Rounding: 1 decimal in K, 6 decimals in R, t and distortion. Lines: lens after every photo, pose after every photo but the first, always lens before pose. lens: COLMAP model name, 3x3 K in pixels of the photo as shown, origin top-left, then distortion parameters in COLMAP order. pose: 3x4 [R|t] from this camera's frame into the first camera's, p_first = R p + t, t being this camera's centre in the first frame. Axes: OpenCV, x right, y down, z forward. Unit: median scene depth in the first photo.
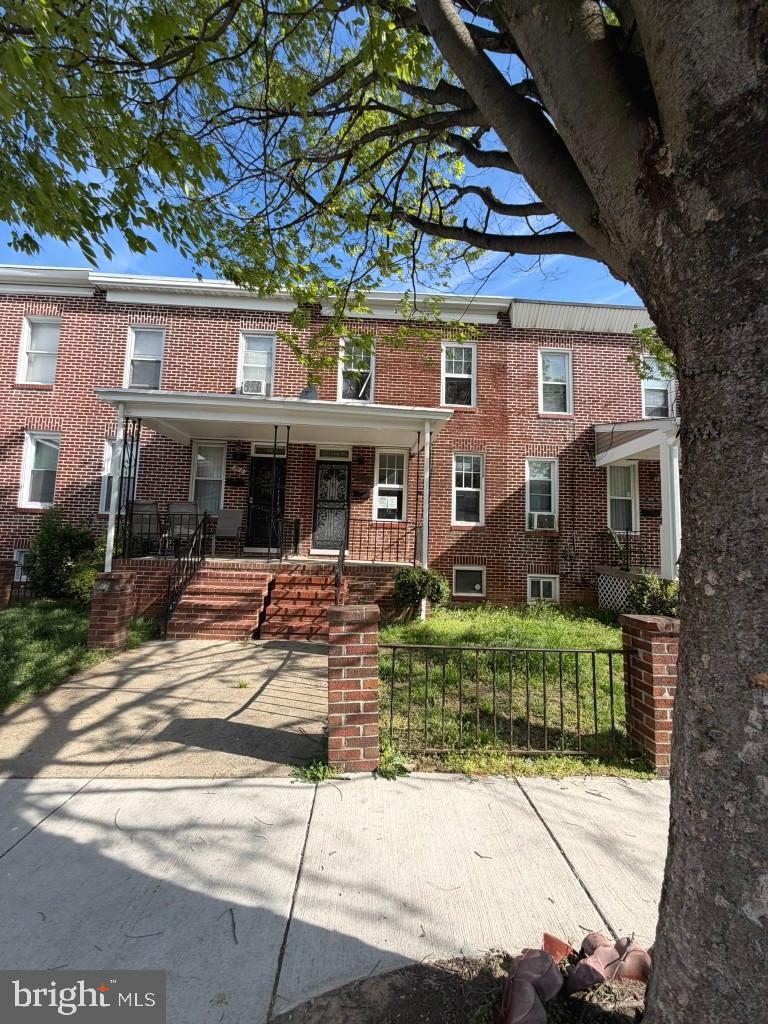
lens RADIAL K [[406.1, 0, 384.9], [0, 406.1, 510.7], [0, 0, 1]] dist [-0.001499, 0.001555]
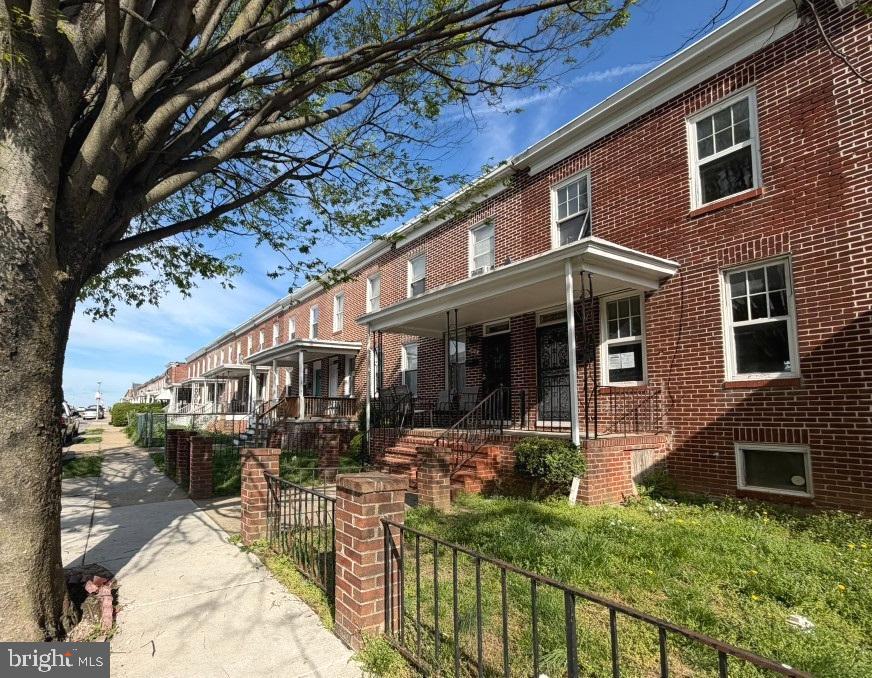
lens RADIAL K [[405.5, 0, 359.7], [0, 405.5, 386.2], [0, 0, 1]] dist [-0.009675, 0.001402]
pose [[0.495094, -0.090287, -0.864135, 0.440042], [0.077901, 0.995193, -0.059348, 0.036682], [0.865340, -0.037934, 0.499748, 0.162916]]
